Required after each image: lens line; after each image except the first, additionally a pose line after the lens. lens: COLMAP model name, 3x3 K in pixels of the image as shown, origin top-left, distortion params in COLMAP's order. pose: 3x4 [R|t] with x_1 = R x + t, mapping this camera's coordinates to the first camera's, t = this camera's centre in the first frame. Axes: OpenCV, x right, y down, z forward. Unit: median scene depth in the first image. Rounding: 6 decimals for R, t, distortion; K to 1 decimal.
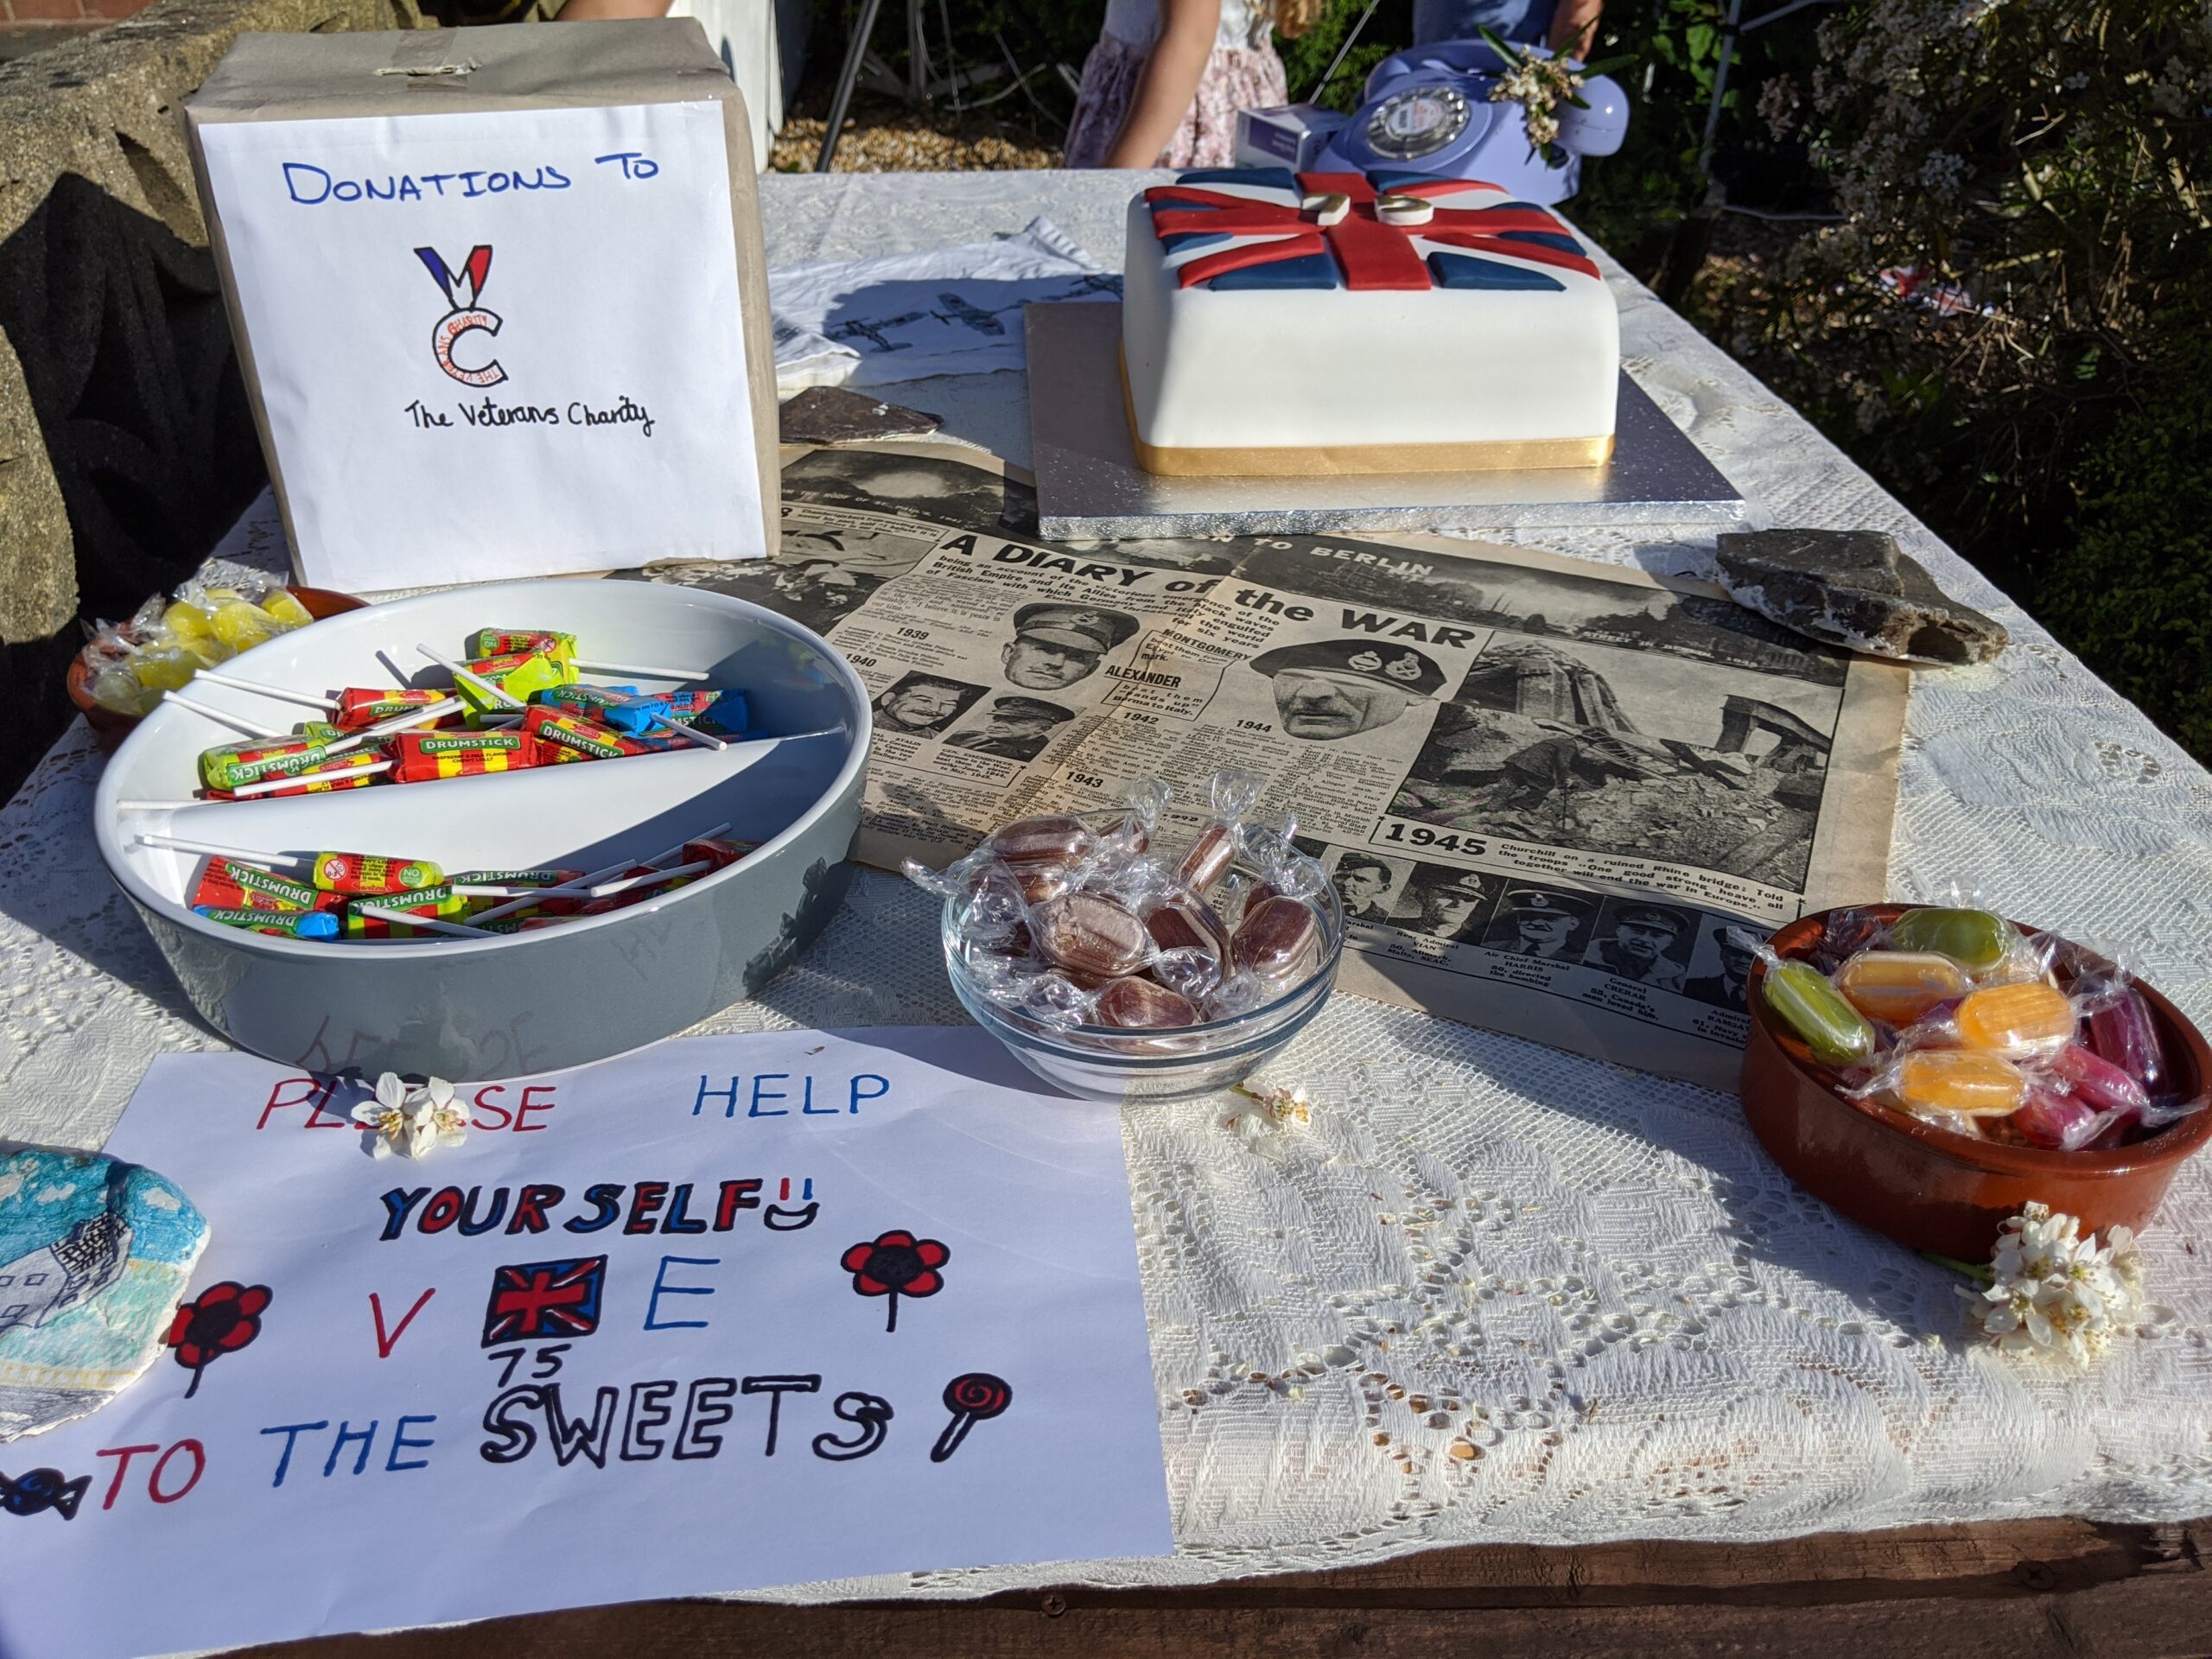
lens RADIAL K [[1764.0, 0, 1111.8], [0, 1764.0, 891.3], [0, 0, 1]] dist [-0.013220, -0.083593]
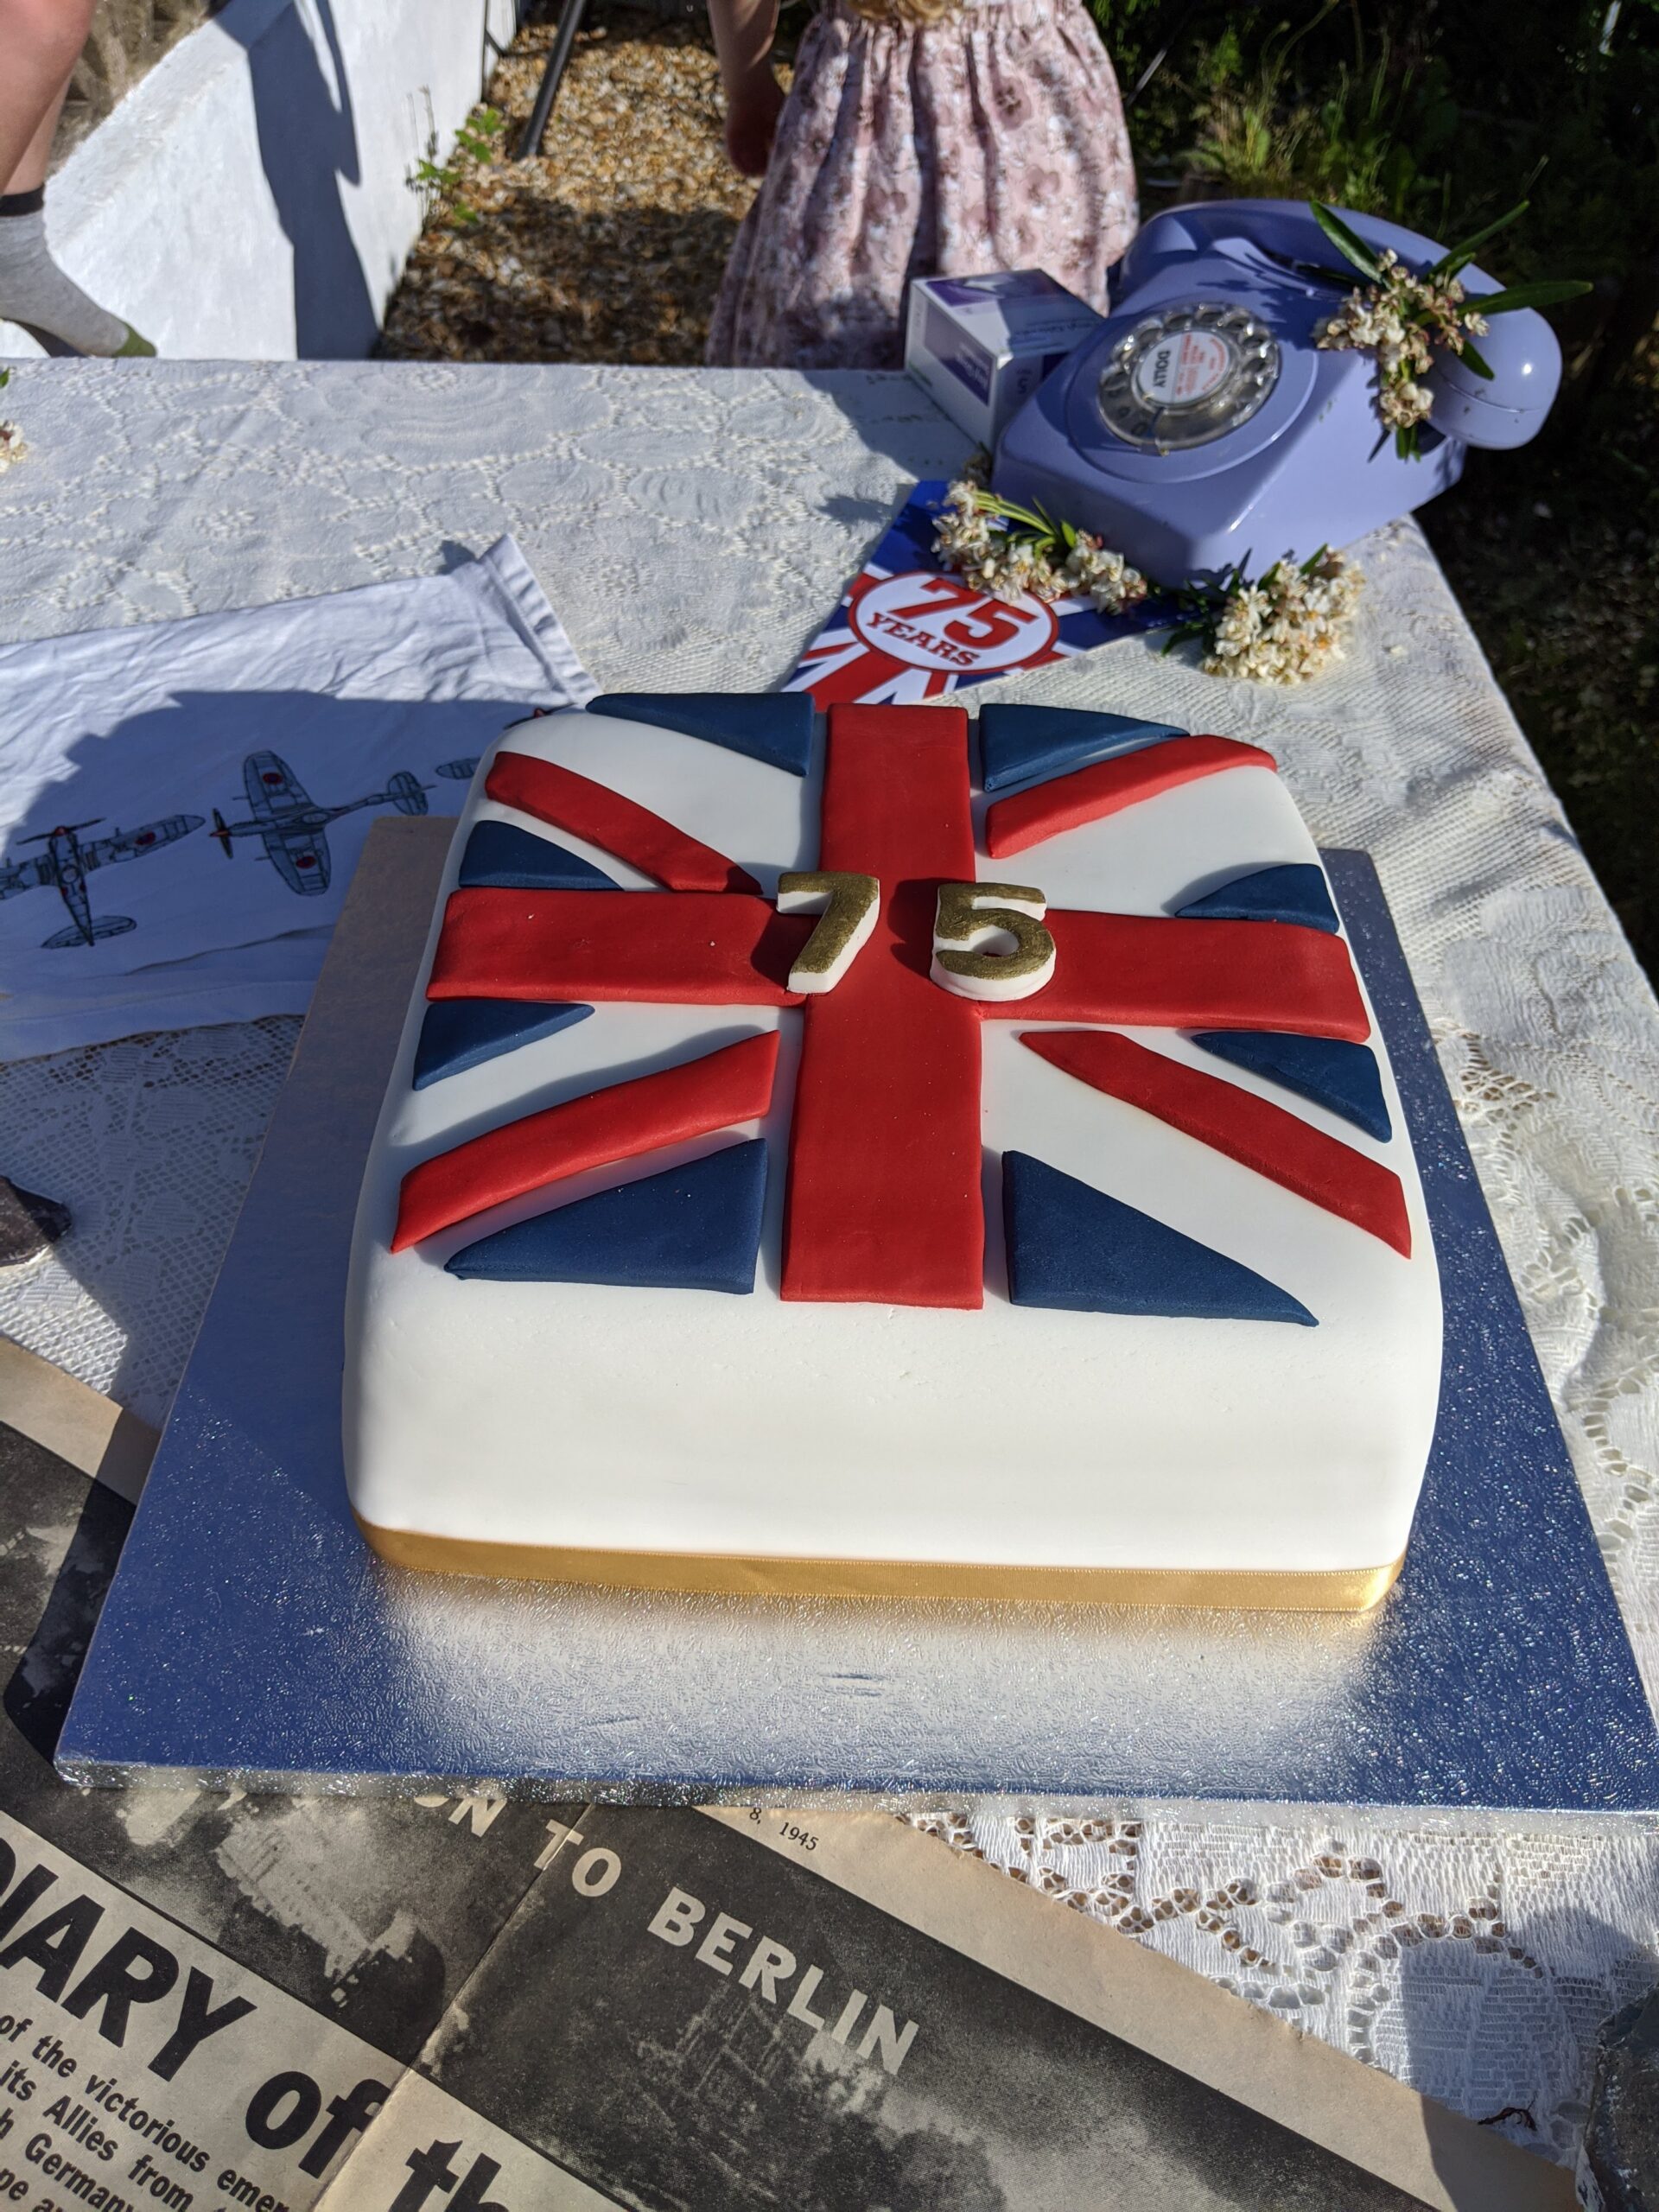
lens RADIAL K [[1821.3, 0, 872.5], [0, 1821.3, 1111.2], [0, 0, 1]] dist [0.000777, -0.069573]
pose [[0.997479, 0.063399, -0.031883, 0.160413], [-0.057662, 0.985976, 0.156611, -0.435681], [0.041364, -0.154378, 0.987146, 0.563932]]
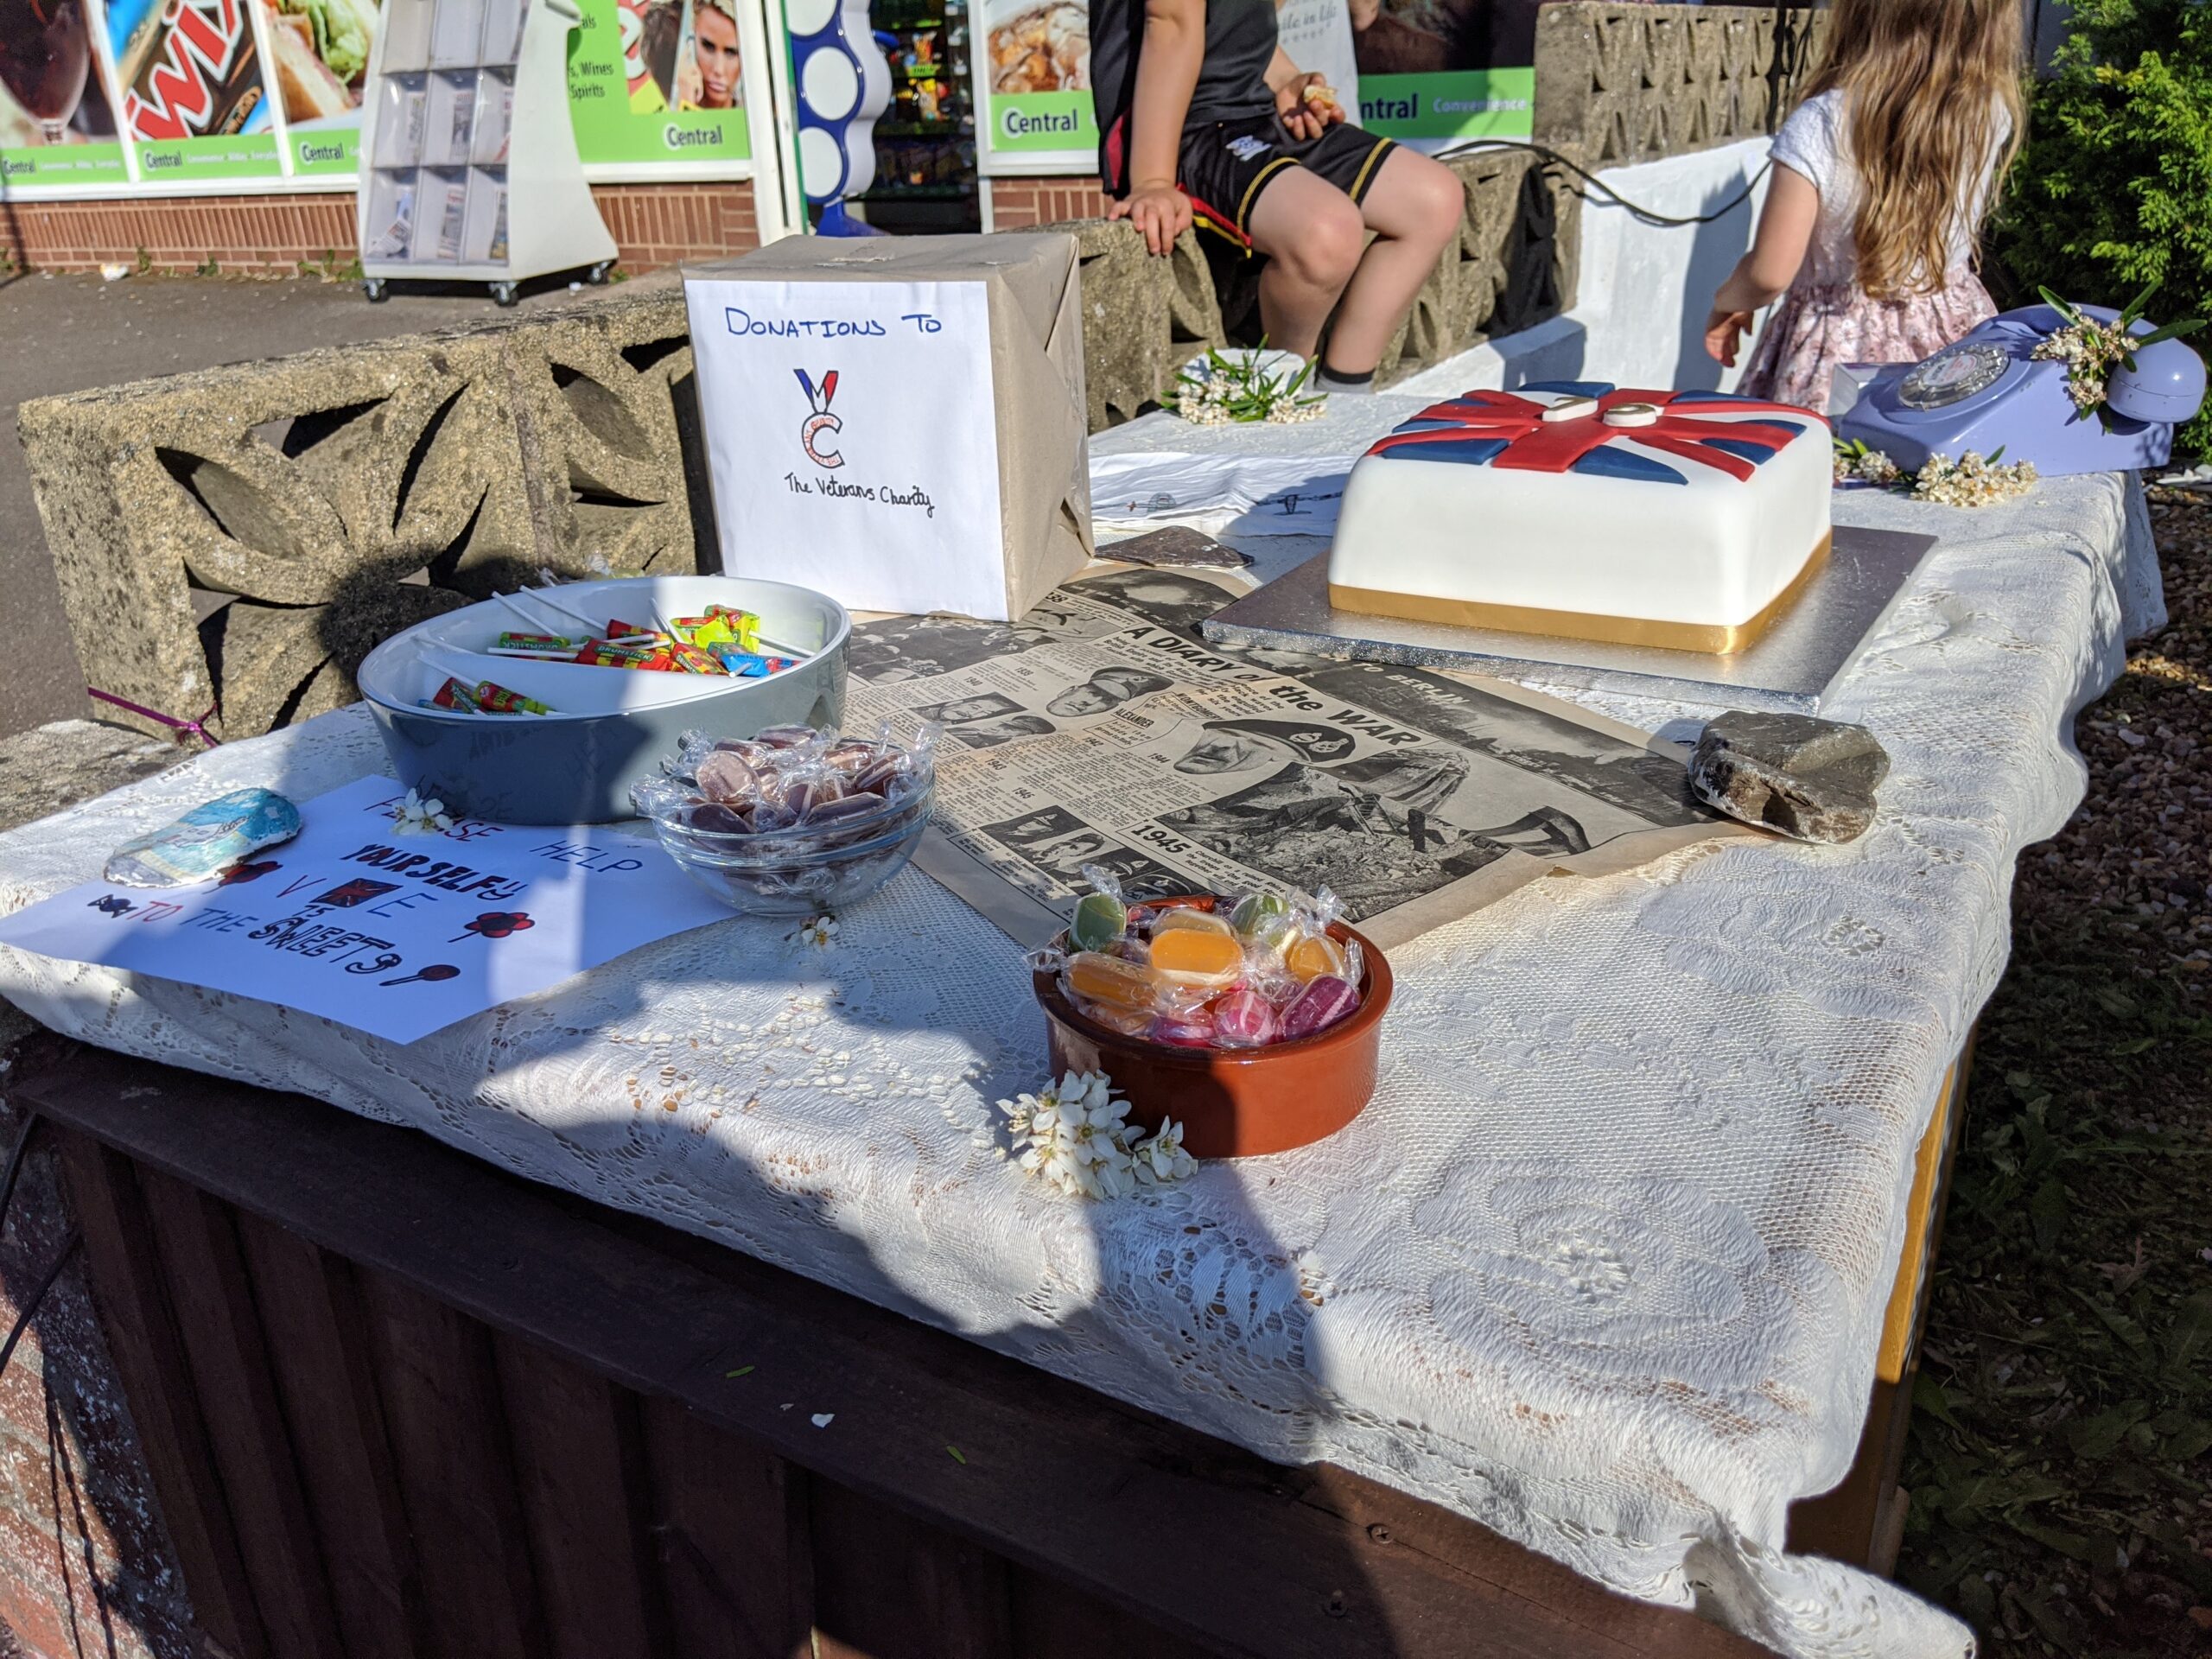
lens RADIAL K [[1821.3, 0, 1106.0], [0, 1821.3, 829.5], [0, 0, 1]] dist [0.000777, -0.069573]
pose [[0.807480, 0.178195, -0.562337, 0.612097], [-0.288074, 0.951000, -0.112300, 0.082780], [0.514771, 0.252675, 0.819247, -0.028861]]
